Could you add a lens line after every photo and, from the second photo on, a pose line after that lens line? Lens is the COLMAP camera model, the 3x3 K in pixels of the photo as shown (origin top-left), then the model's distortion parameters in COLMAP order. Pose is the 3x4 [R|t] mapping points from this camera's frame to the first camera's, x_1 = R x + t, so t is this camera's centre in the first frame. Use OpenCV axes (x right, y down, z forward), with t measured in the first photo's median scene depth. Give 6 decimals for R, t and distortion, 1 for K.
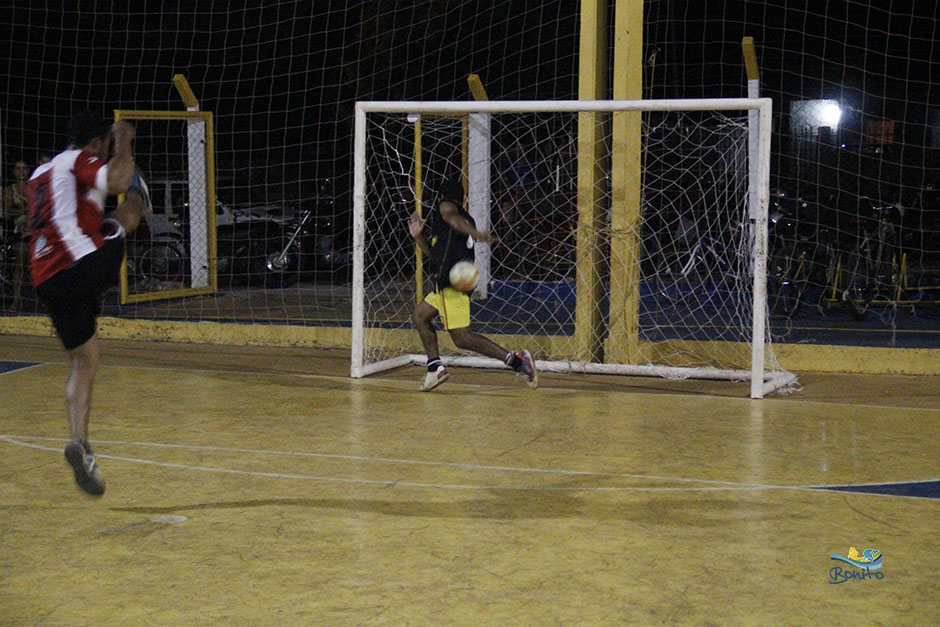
lens RADIAL K [[1842.7, 0, 483.6], [0, 1842.7, 312.9], [0, 0, 1]] dist [0.304455, 0.002231]
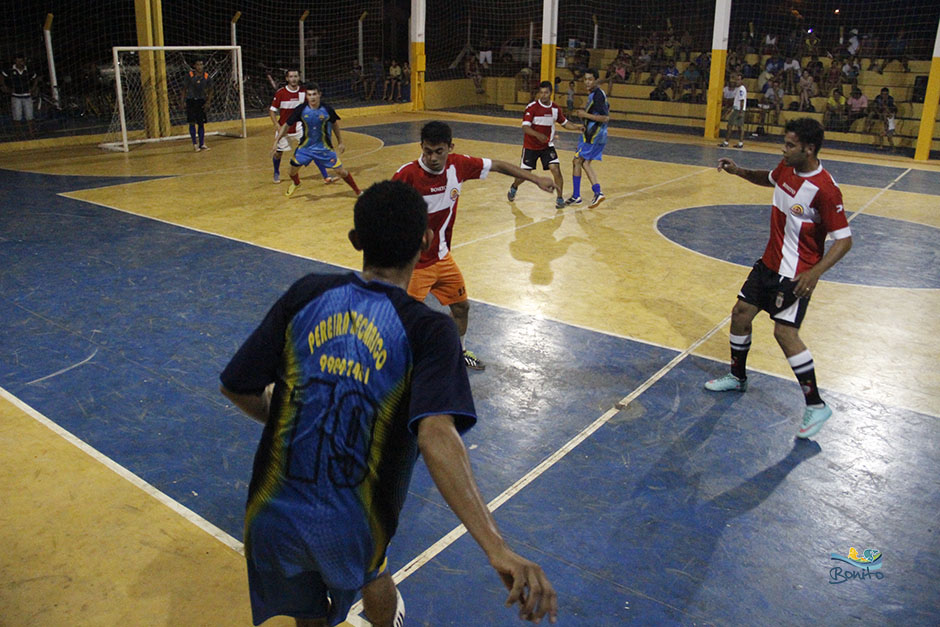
lens RADIAL K [[777.0, 0, 468.4], [0, 777.0, 294.1], [0, 0, 1]] dist [-0.191657, 0.157093]
pose [[0.284157, -0.294537, 0.912416, -1.015045], [0.057819, 0.955177, 0.290334, -0.055361], [-0.957033, -0.029746, 0.288450, 0.203807]]
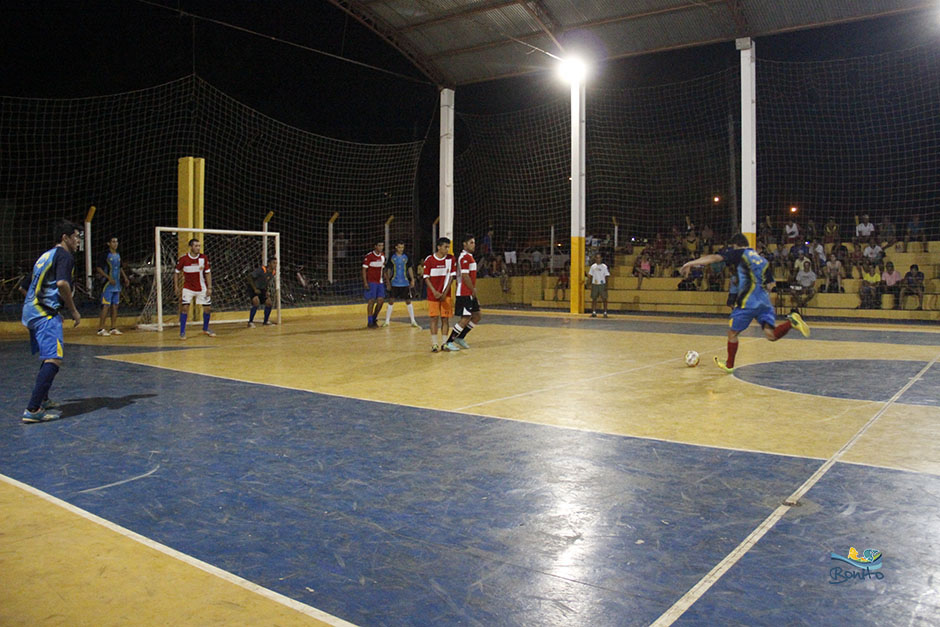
lens RADIAL K [[778.4, 0, 471.8], [0, 778.4, 292.5], [0, 0, 1]] dist [-0.179735, 0.146079]
pose [[0.289414, -0.030729, 0.956711, -1.003453], [0.073384, 0.997255, 0.009832, 0.002811], [-0.954387, 0.067362, 0.290875, 0.262173]]
